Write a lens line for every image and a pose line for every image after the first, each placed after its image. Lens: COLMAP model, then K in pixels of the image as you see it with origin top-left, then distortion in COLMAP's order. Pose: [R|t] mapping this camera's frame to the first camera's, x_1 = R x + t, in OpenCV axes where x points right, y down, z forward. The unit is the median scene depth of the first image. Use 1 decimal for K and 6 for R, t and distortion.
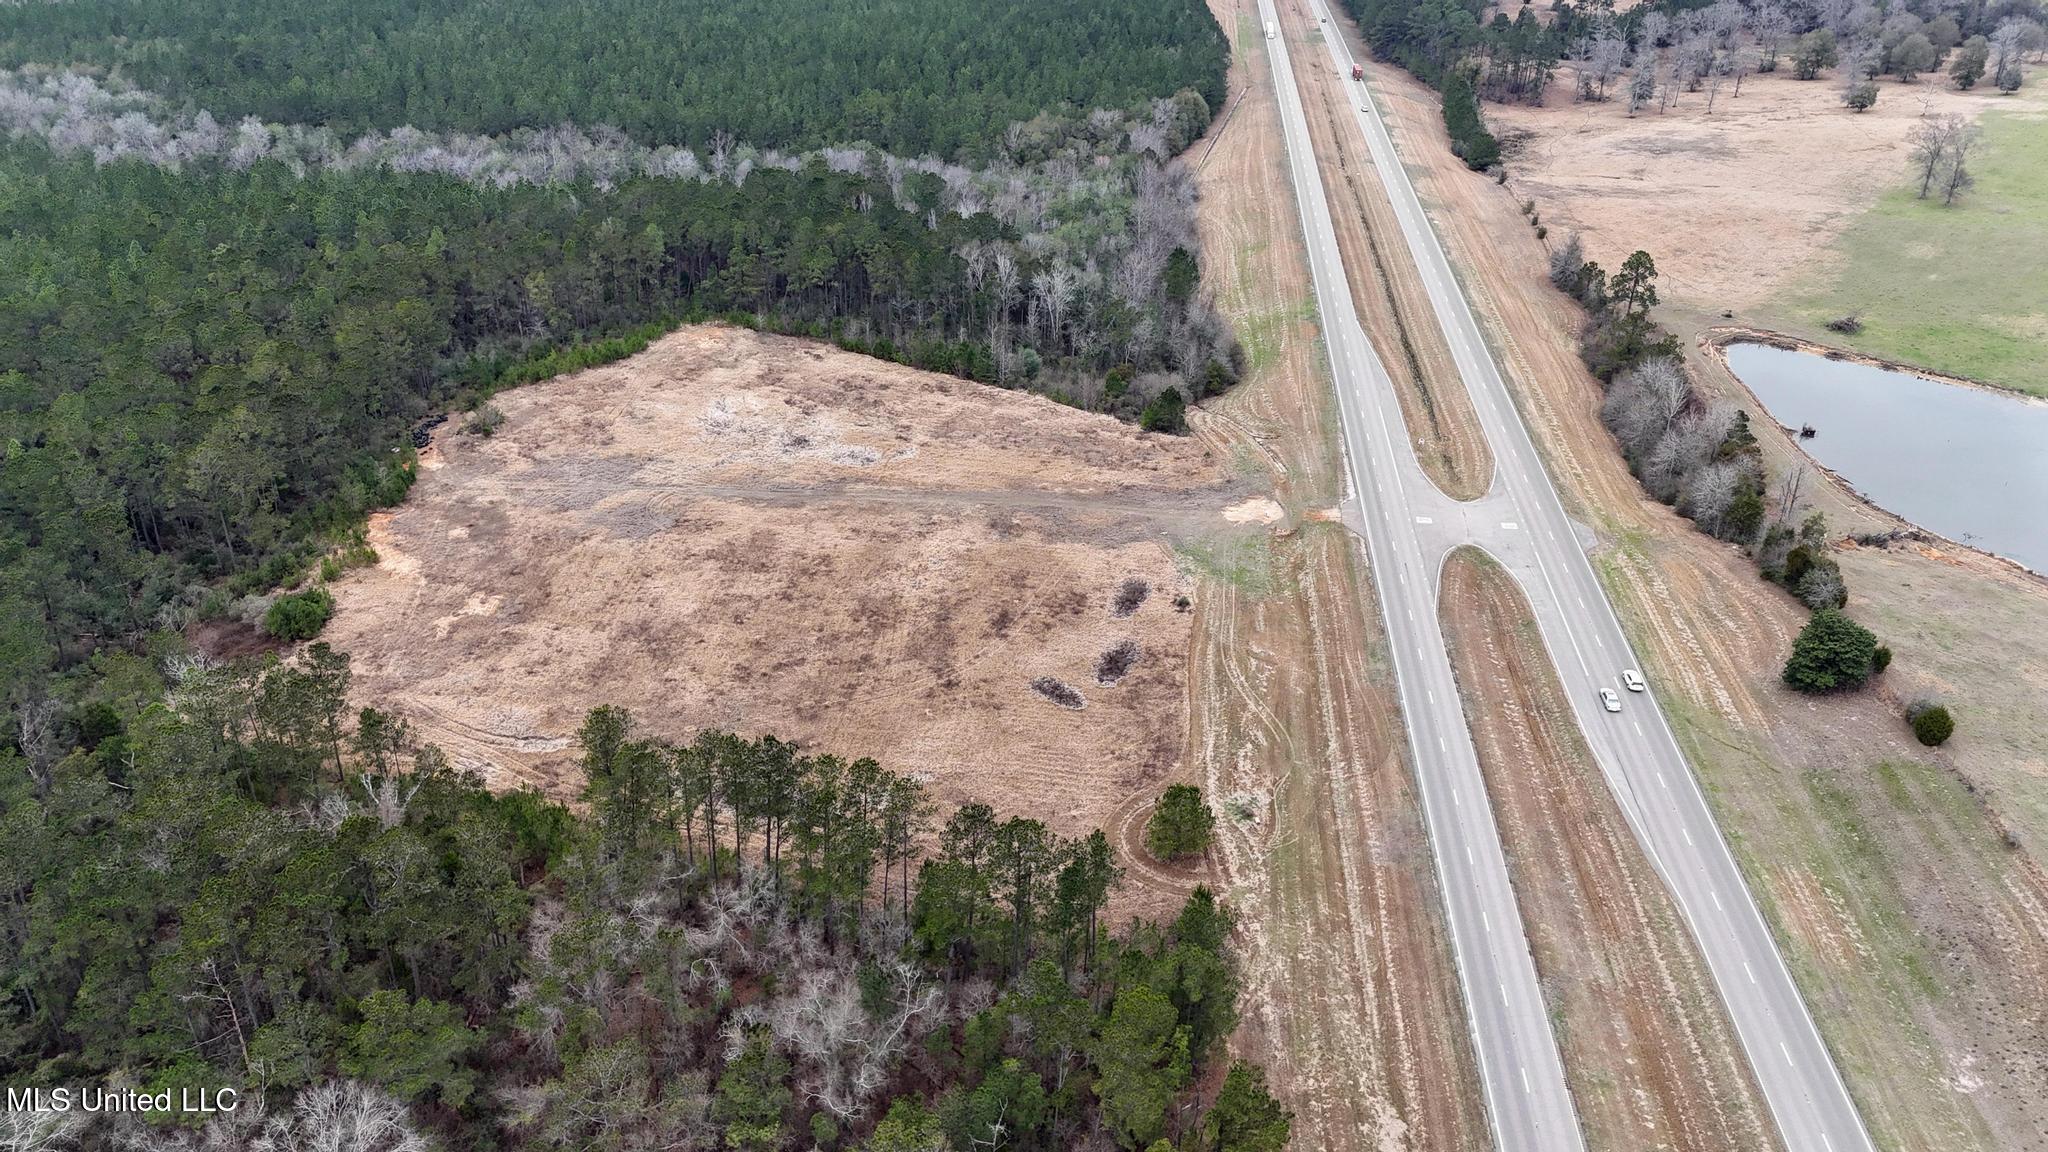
lens RADIAL K [[1500.6, 0, 1030.7], [0, 1500.6, 577.3], [0, 0, 1]] dist [0.078907, -0.081140]
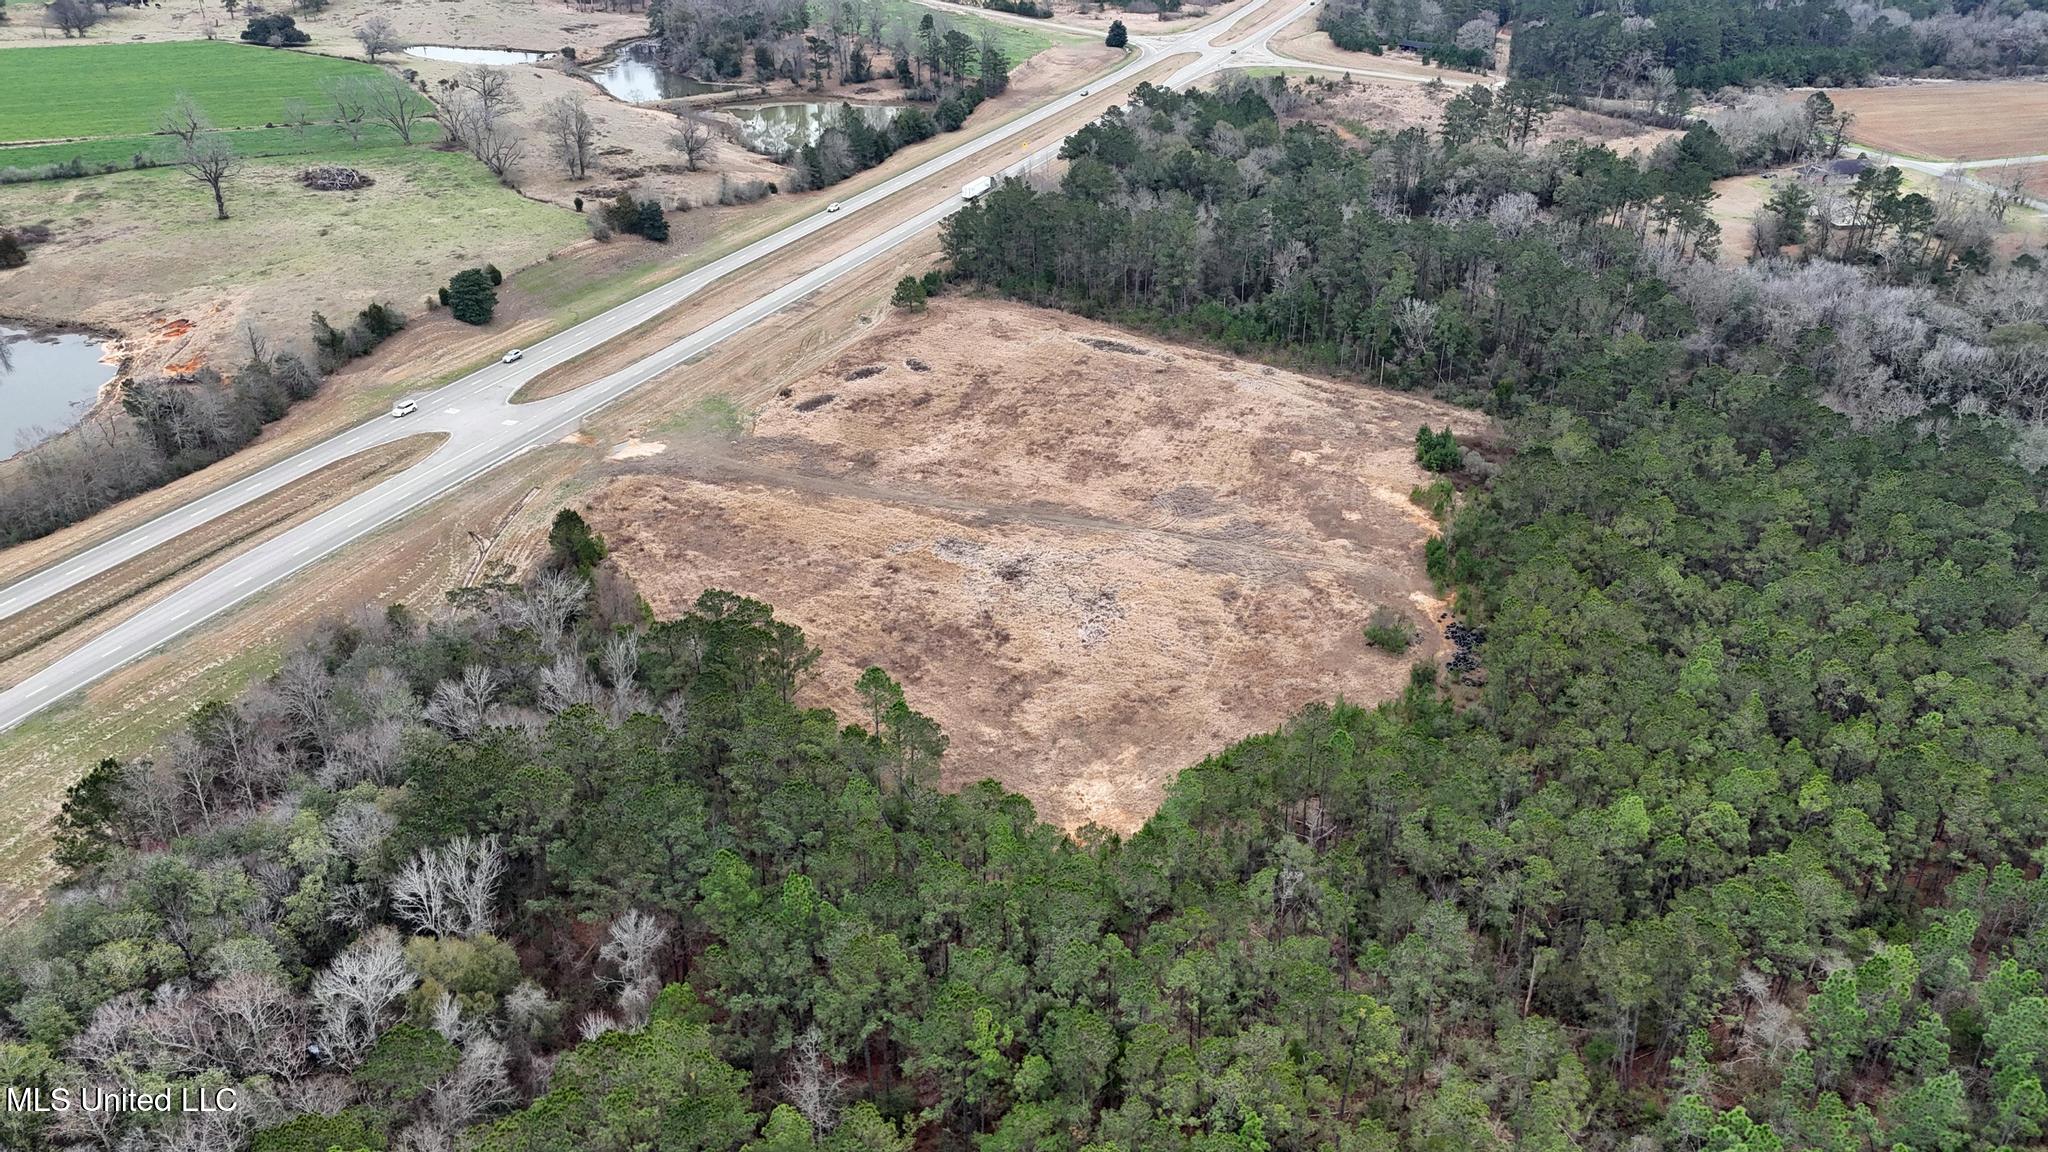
lens RADIAL K [[1500.6, 0, 1025.2], [0, 1500.6, 577.8], [0, 0, 1]] dist [0.078907, -0.081140]
pose [[-0.959558, -0.154486, 0.235333, -0.384185], [0.110433, 0.562387, 0.819467, -0.833386], [-0.258945, 0.812314, -0.522583, 1.532421]]
